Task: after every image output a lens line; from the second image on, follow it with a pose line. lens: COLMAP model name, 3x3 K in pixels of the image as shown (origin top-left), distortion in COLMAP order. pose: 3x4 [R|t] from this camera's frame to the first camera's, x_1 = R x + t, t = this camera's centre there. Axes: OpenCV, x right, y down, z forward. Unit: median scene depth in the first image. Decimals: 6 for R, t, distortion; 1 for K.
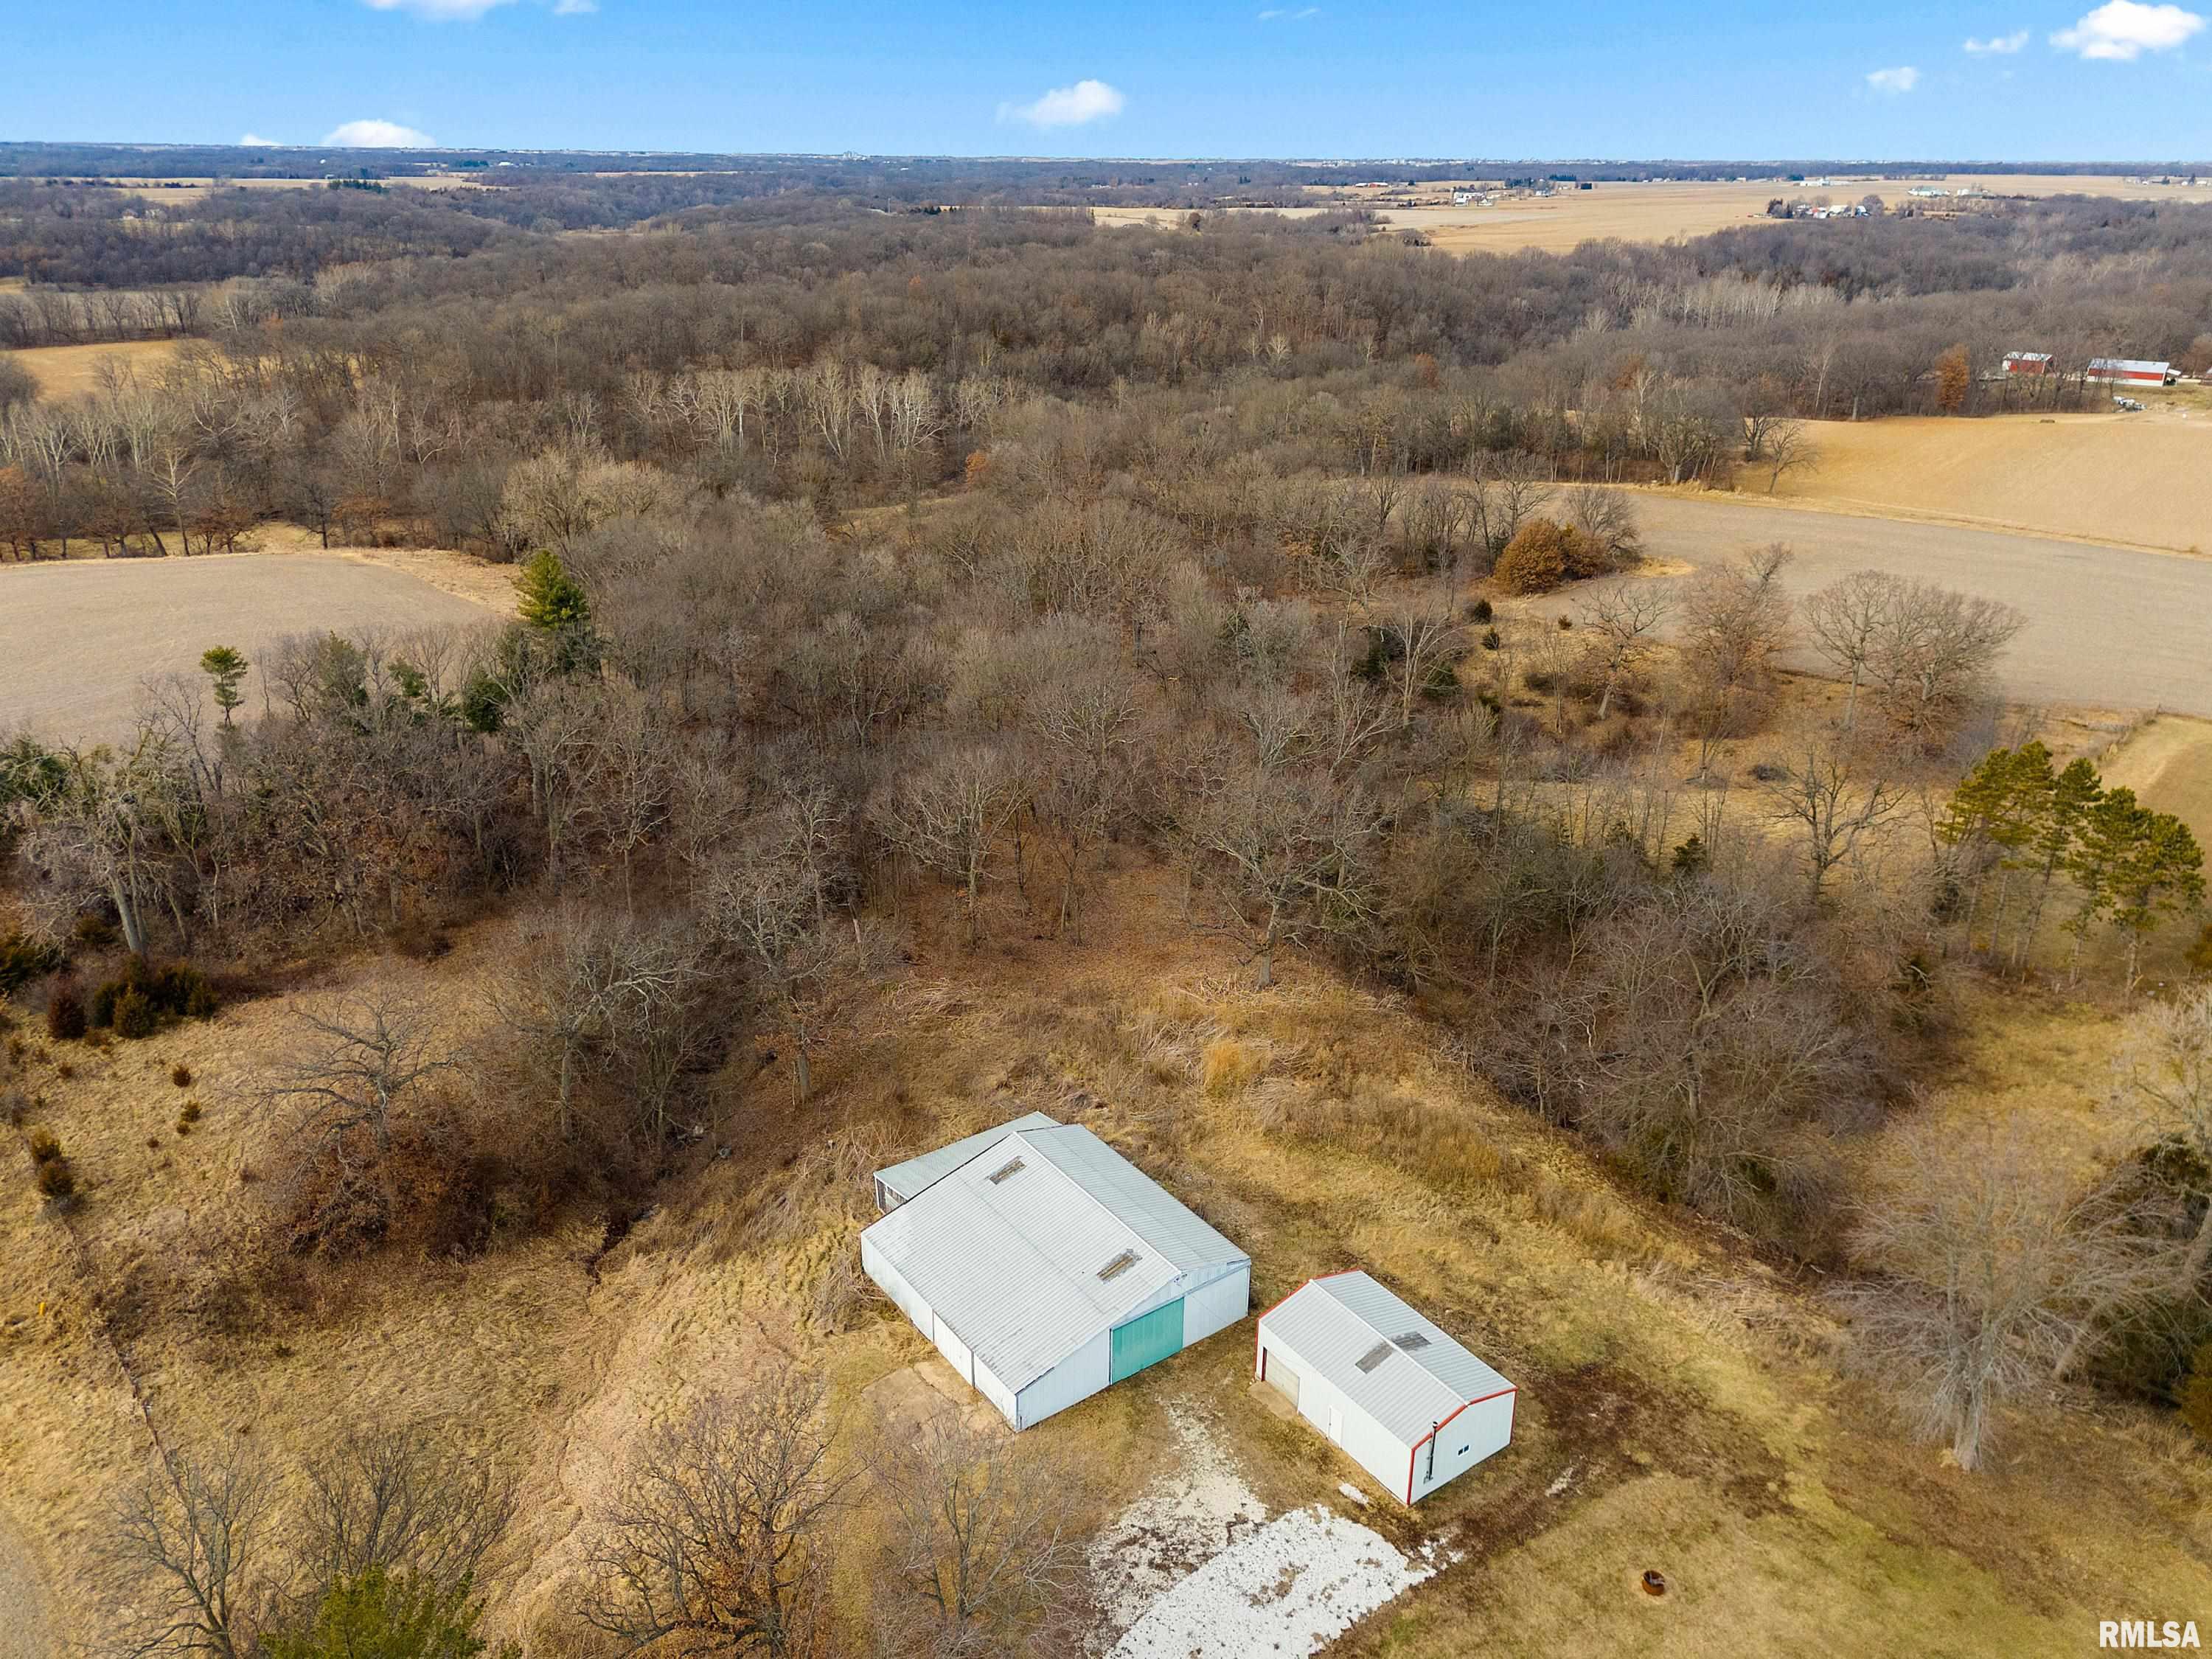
lens RADIAL K [[1645.5, 0, 1097.6], [0, 1645.5, 768.4], [0, 0, 1]] dist [0.070262, -0.057533]
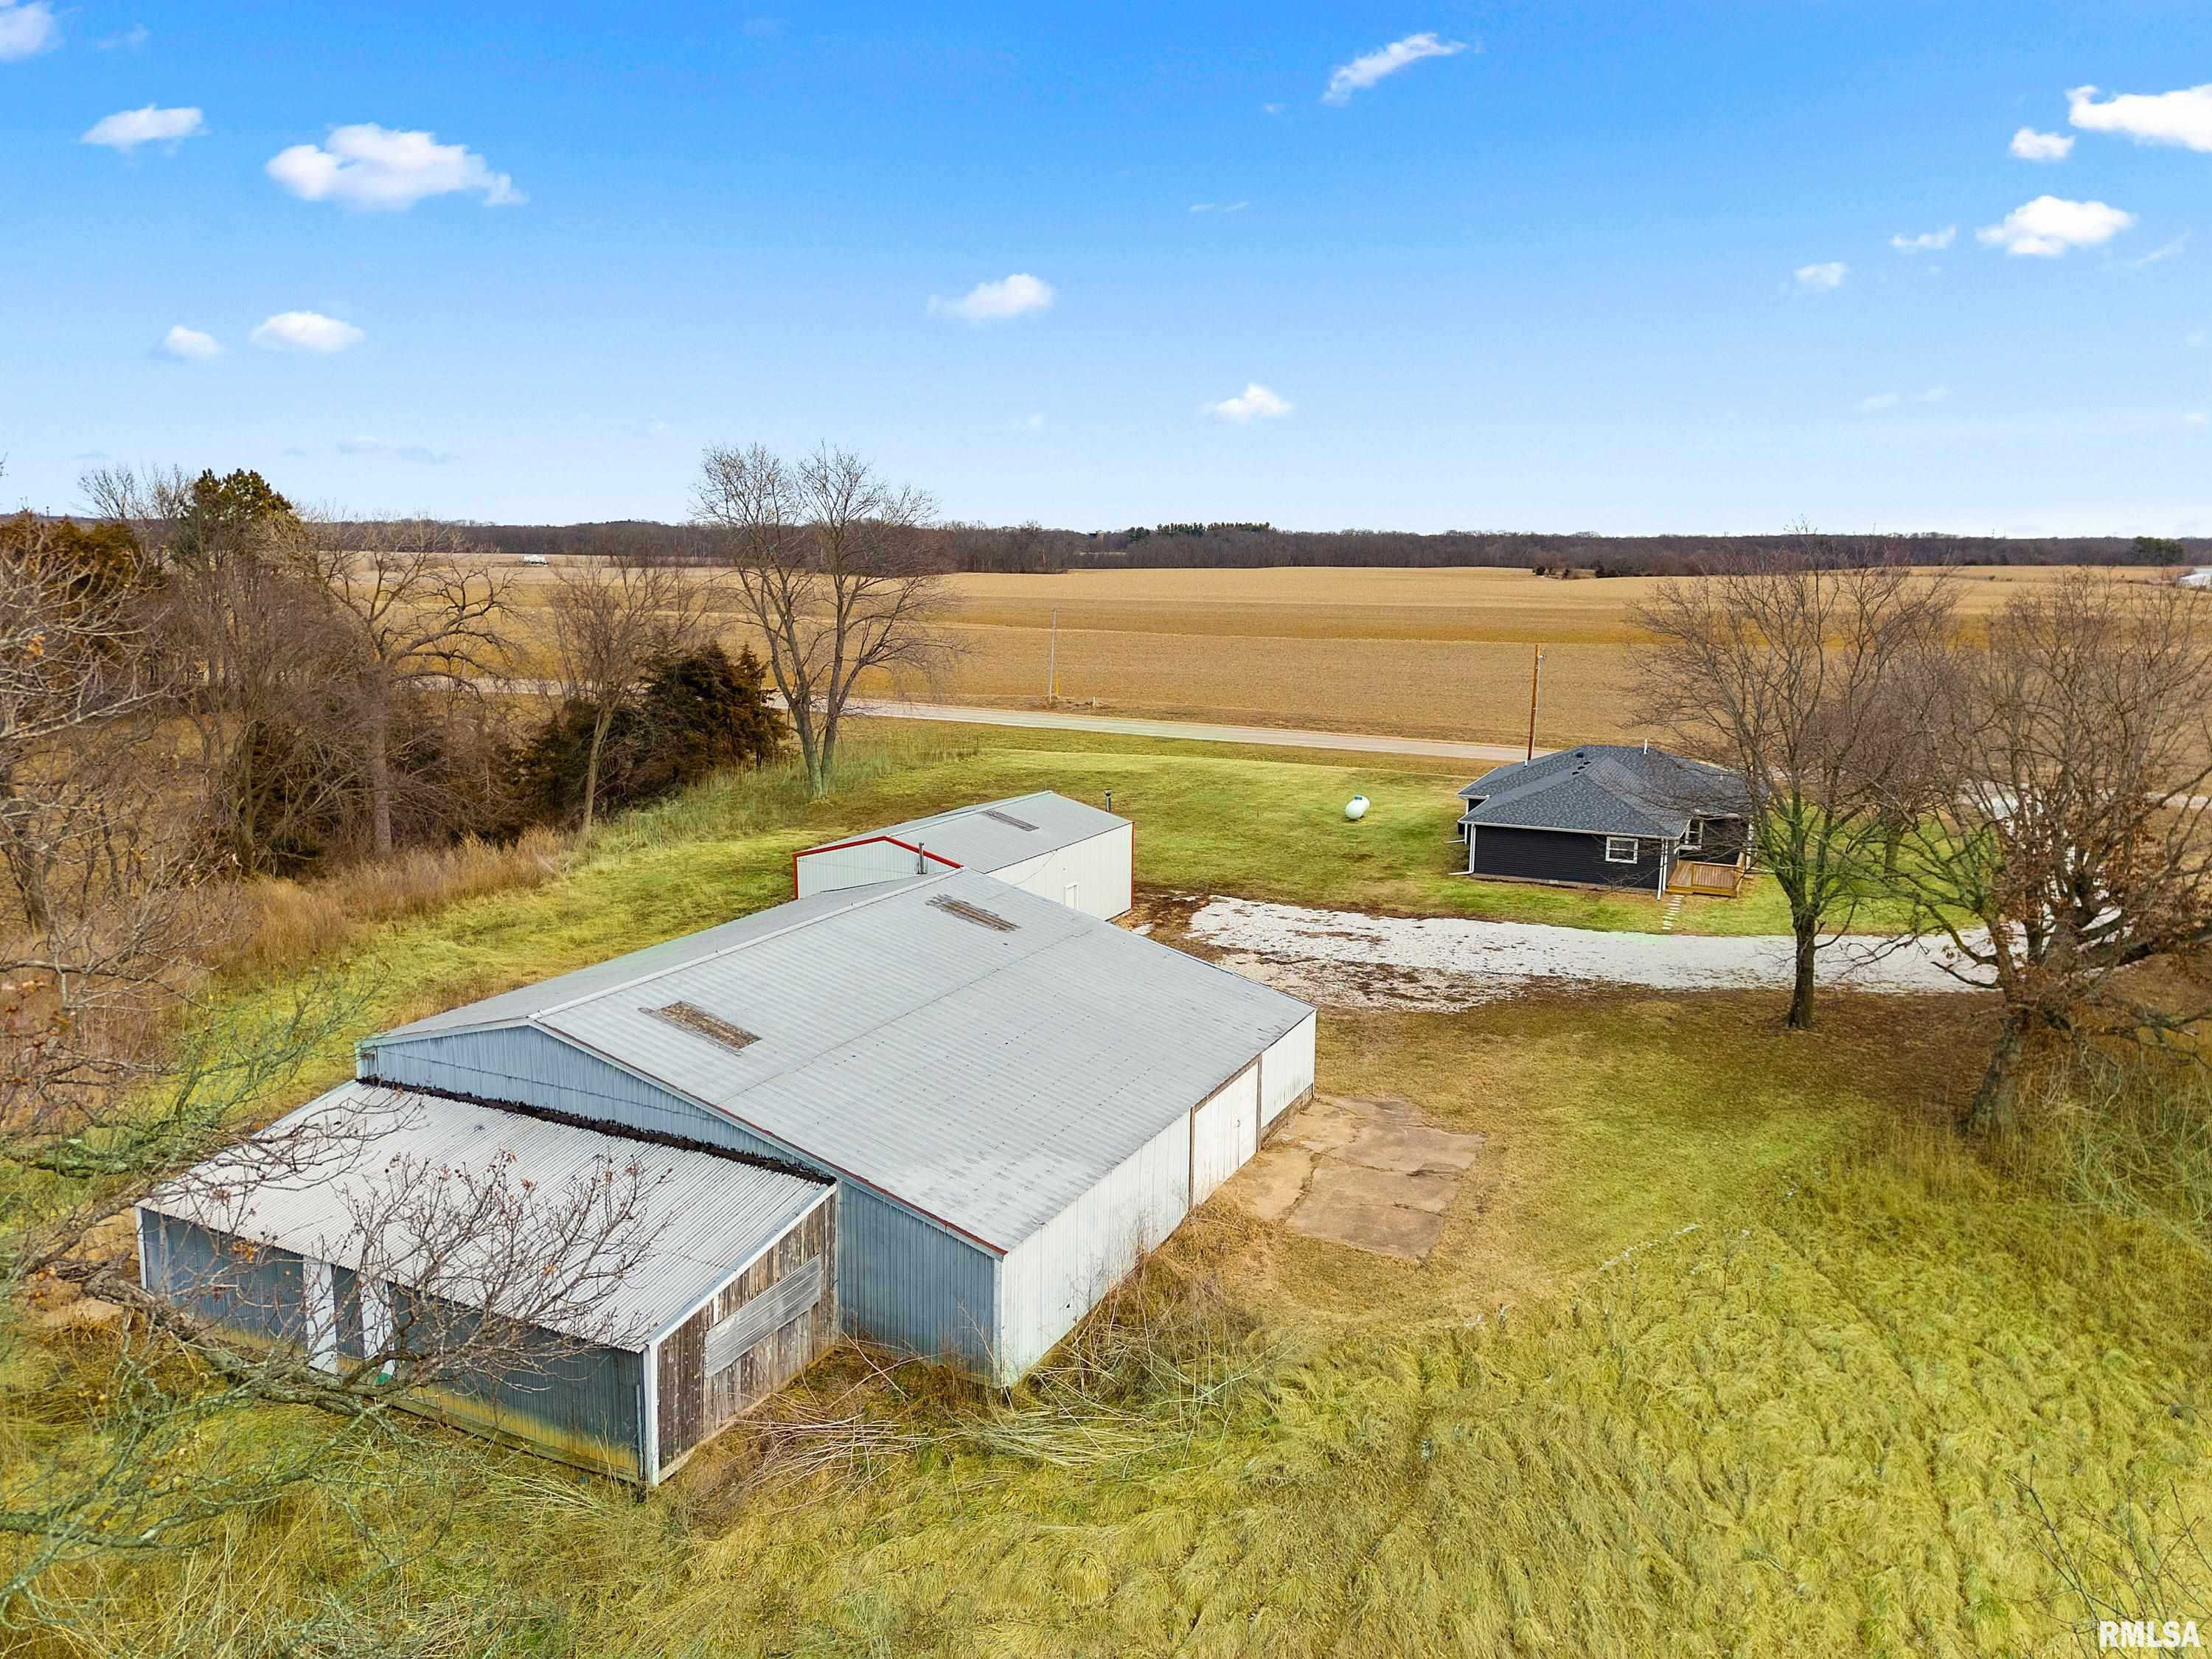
lens RADIAL K [[1645.5, 0, 1097.6], [0, 1645.5, 768.4], [0, 0, 1]] dist [0.070262, -0.057533]
pose [[-0.469064, -0.135589, 0.872694, -0.292774], [0.296695, 0.906522, 0.300316, 0.087365], [-0.831836, 0.399791, -0.384989, 0.787821]]
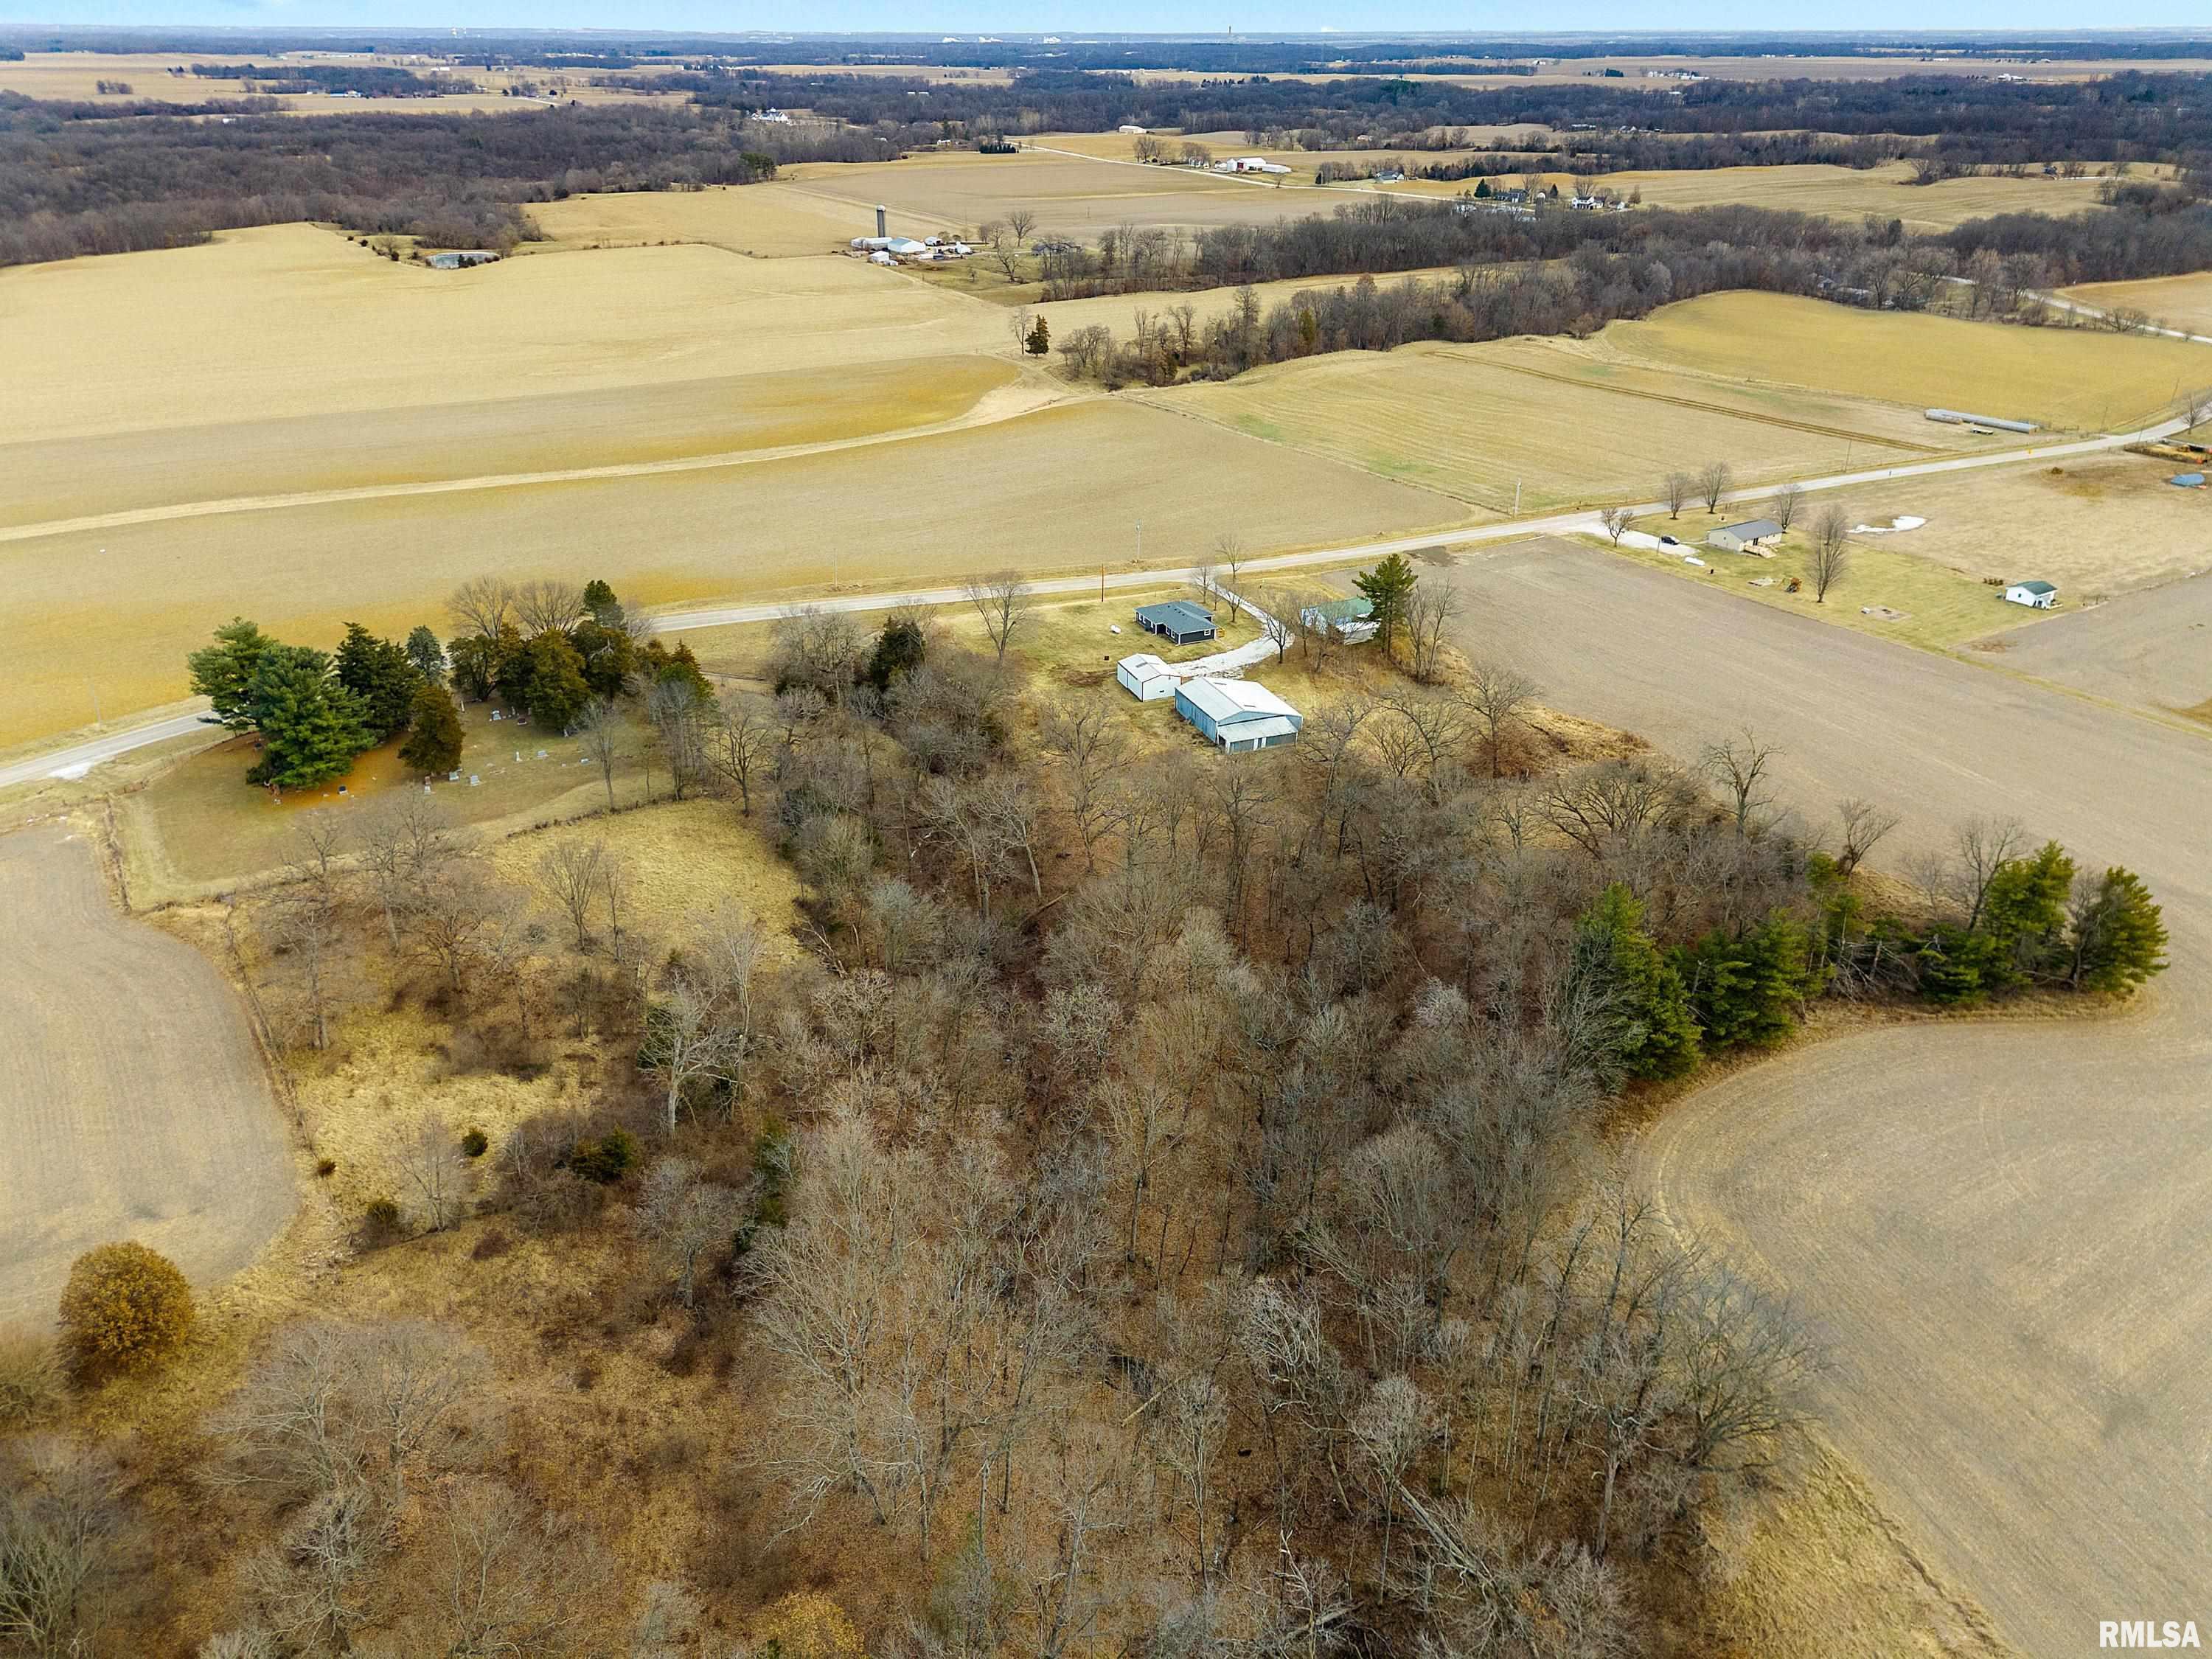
lens RADIAL K [[1645.5, 0, 1097.6], [0, 1645.5, 768.4], [0, 0, 1]] dist [0.070262, -0.057533]
pose [[-0.969612, -0.100384, 0.223104, -0.323706], [0.084354, 0.718841, 0.690038, -1.194370], [-0.229645, 0.687889, -0.688529, 2.267491]]
